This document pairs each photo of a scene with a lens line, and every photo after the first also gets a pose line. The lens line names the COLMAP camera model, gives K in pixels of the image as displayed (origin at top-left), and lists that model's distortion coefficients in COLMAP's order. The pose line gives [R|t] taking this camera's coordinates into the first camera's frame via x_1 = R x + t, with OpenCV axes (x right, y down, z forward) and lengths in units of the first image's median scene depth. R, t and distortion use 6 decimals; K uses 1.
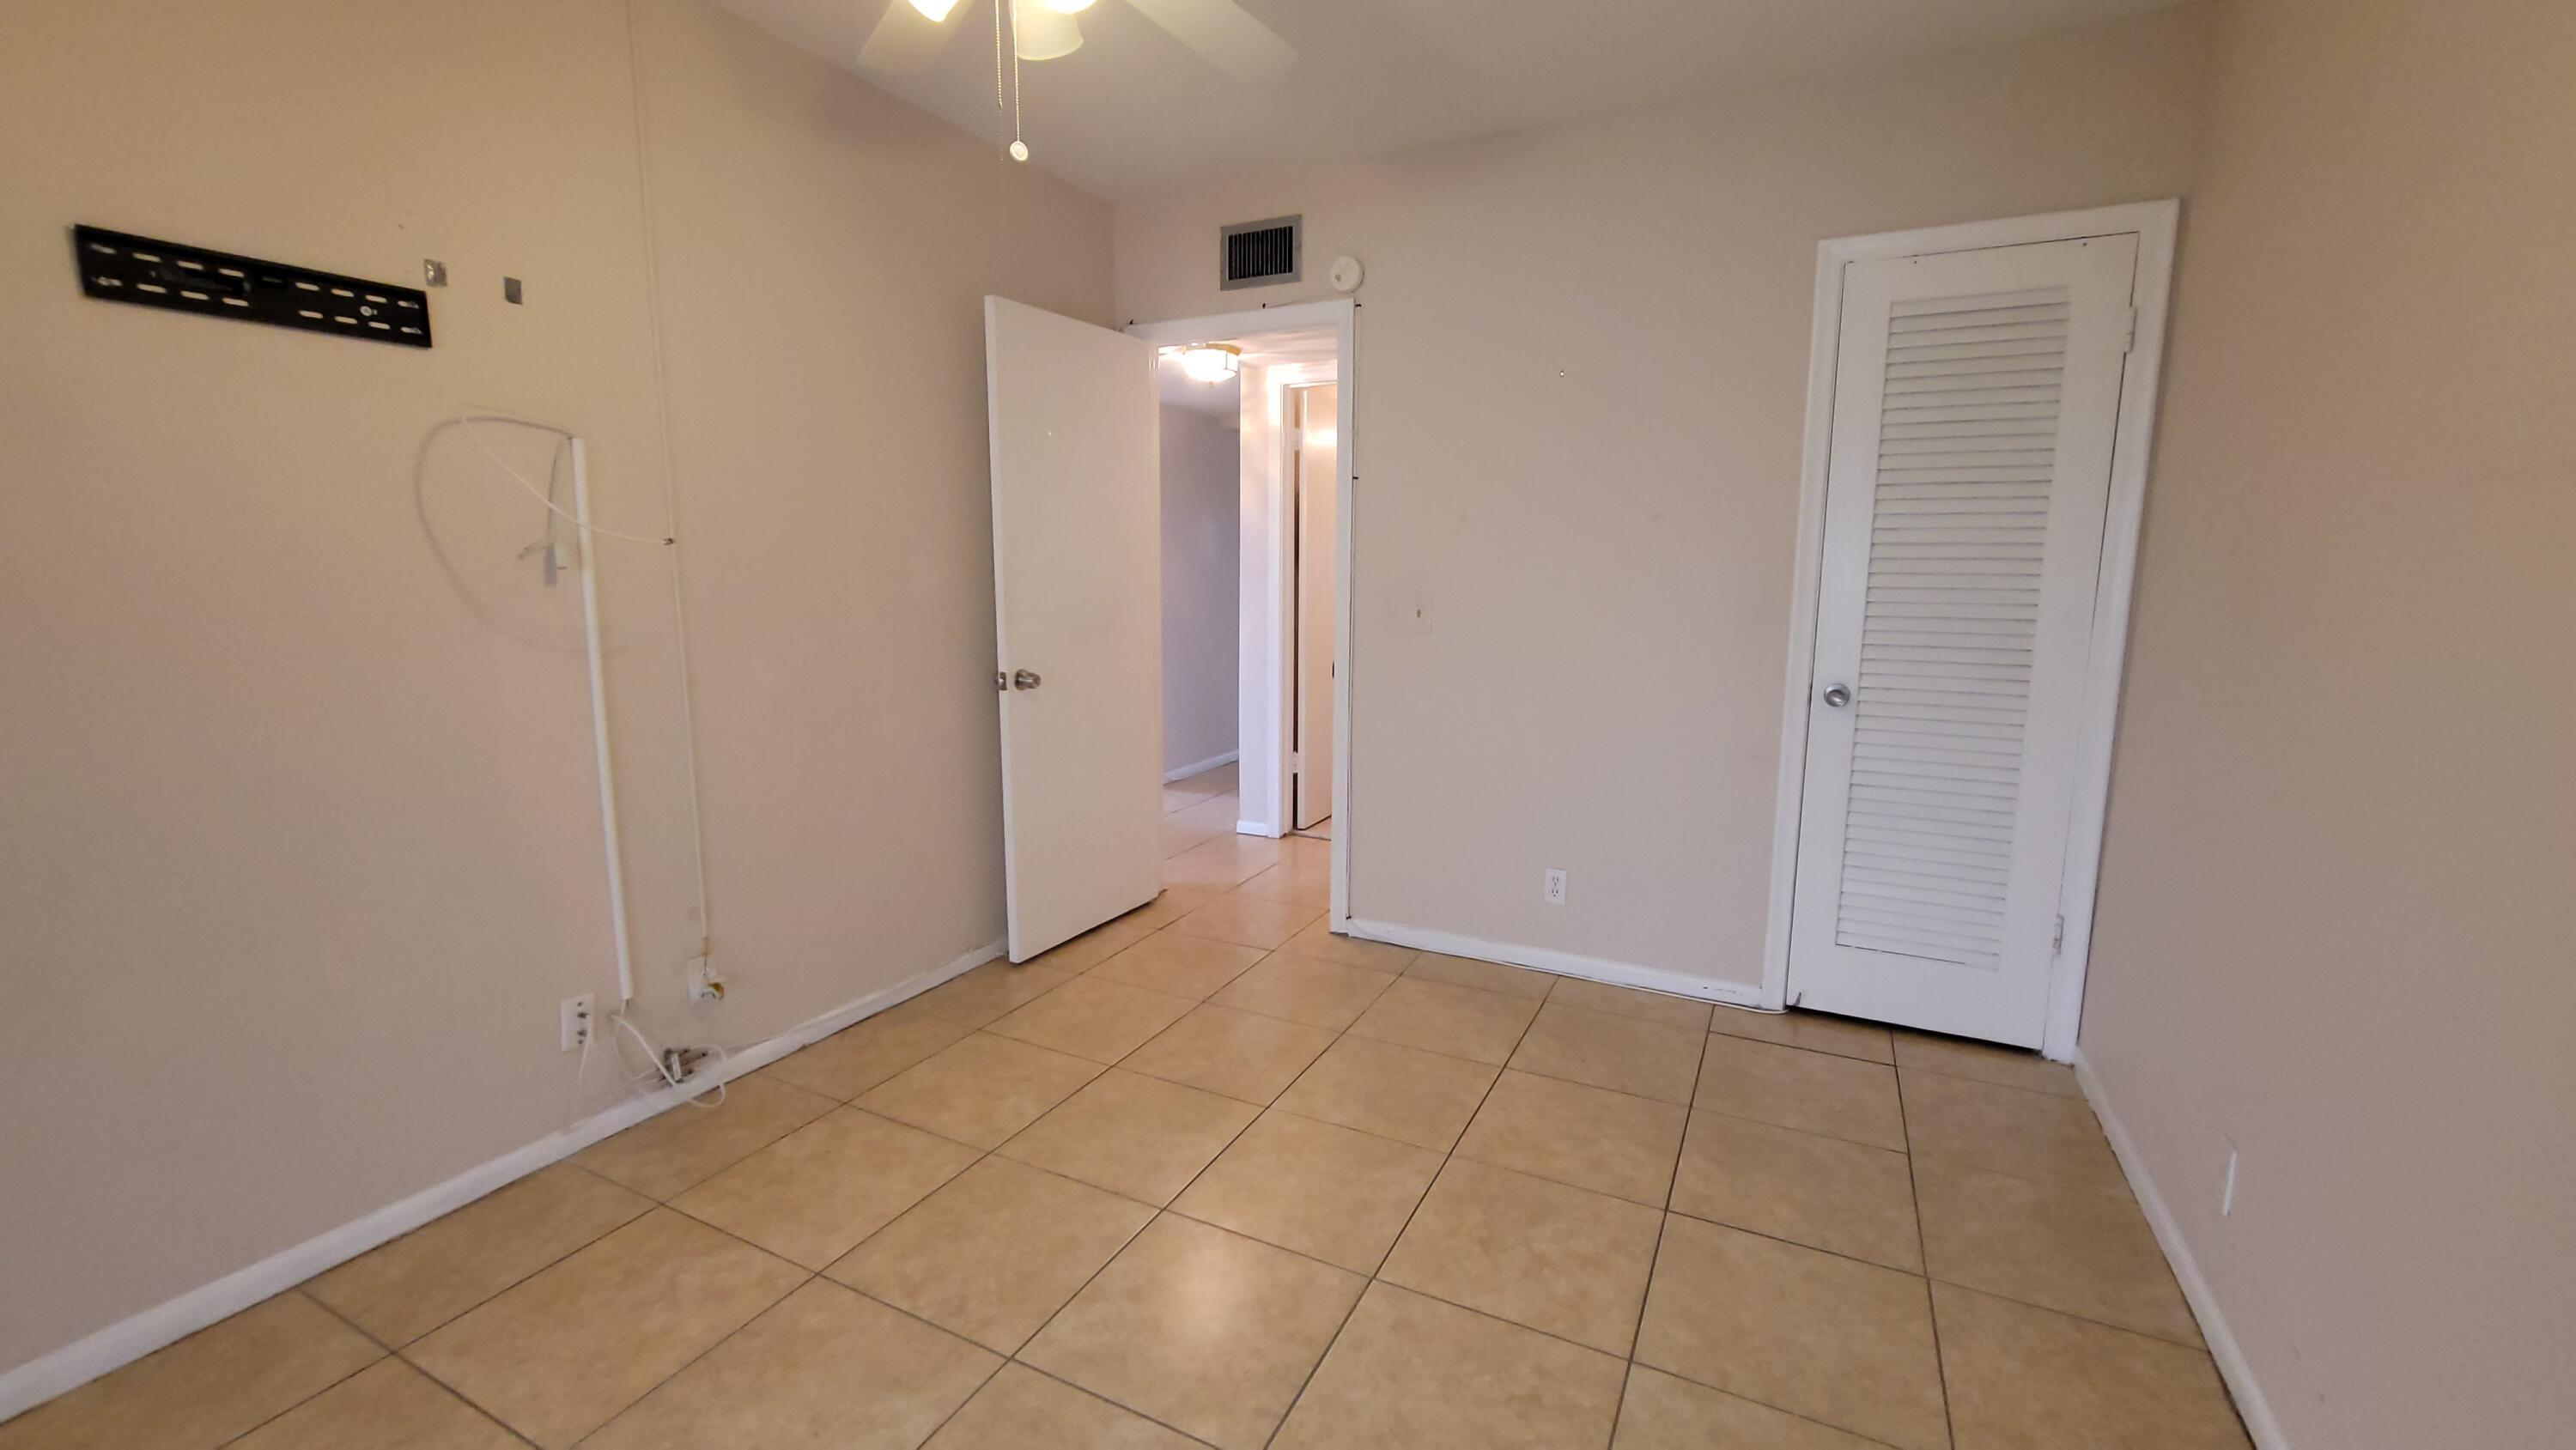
lens RADIAL K [[1052.2, 0, 1291.9], [0, 1052.2, 724.0], [0, 0, 1]] dist [-0.003710, 0.001967]
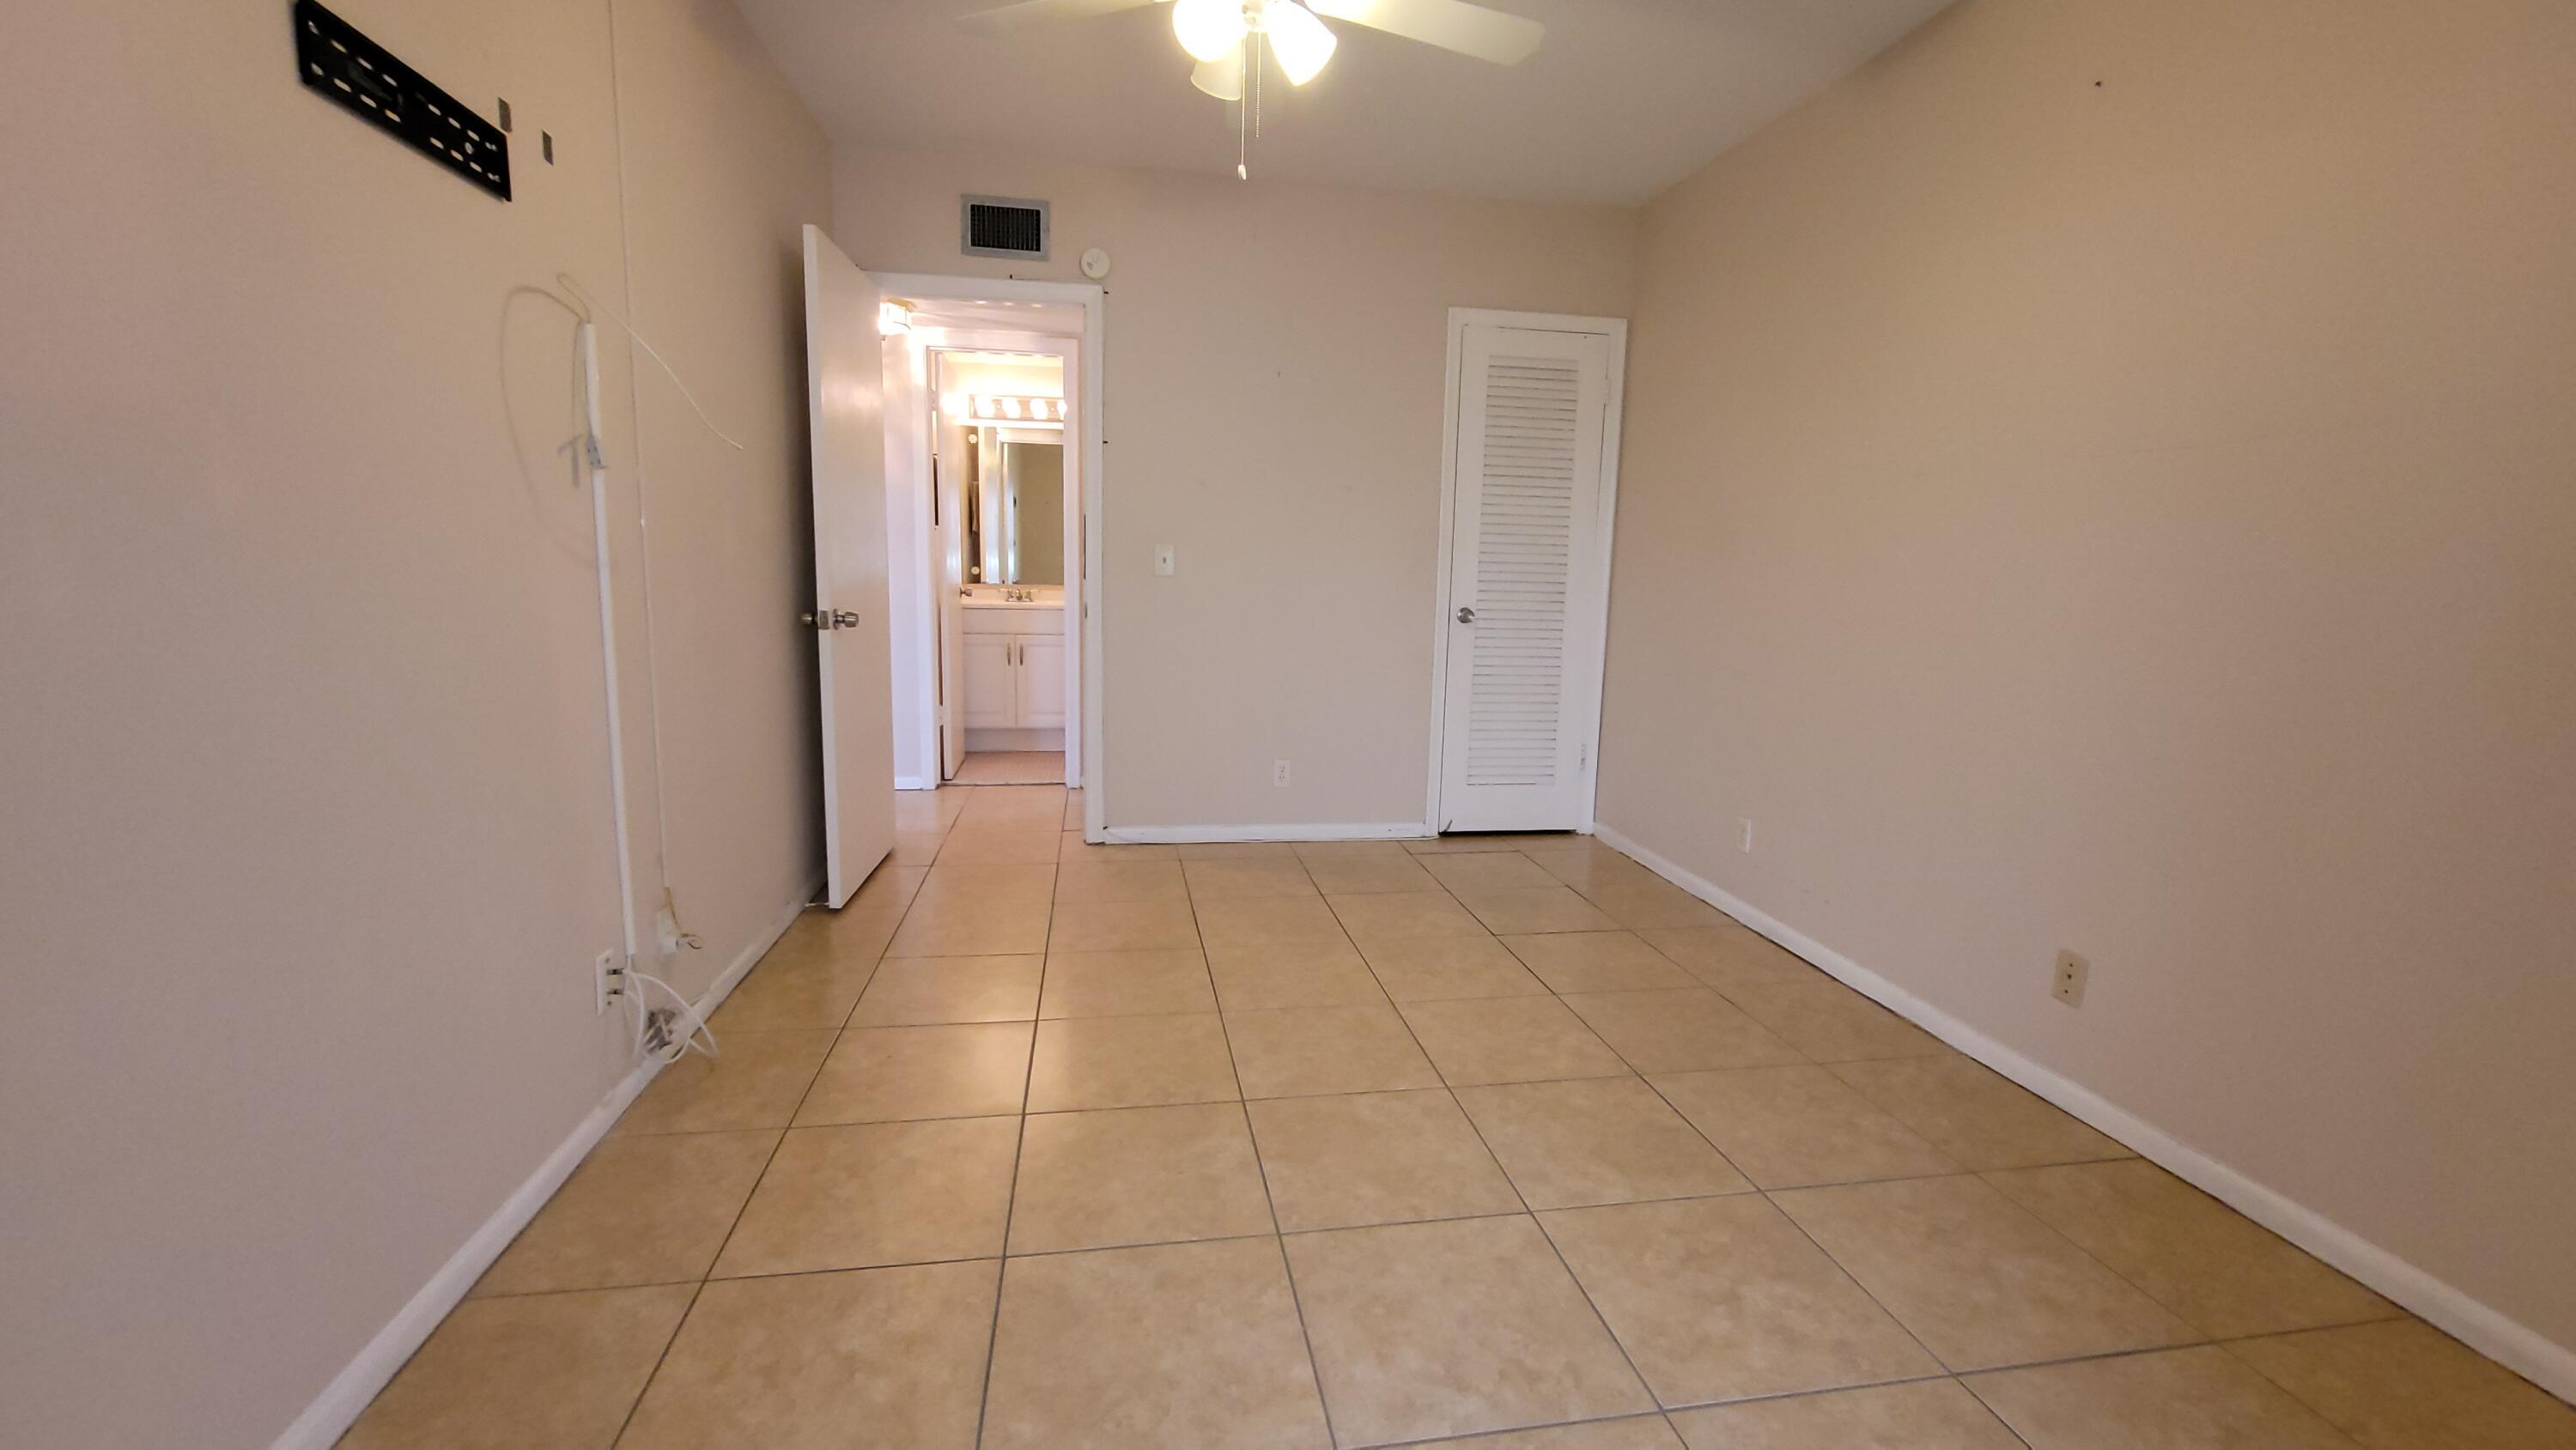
lens RADIAL K [[1052.2, 0, 1284.8], [0, 1052.2, 724.3], [0, 0, 1]] dist [-0.003710, 0.001967]
pose [[0.805026, -0.074609, 0.588529, -0.594097], [0.069871, 0.997080, 0.030828, 0.065072], [-0.589110, 0.016304, 0.807888, -0.053006]]
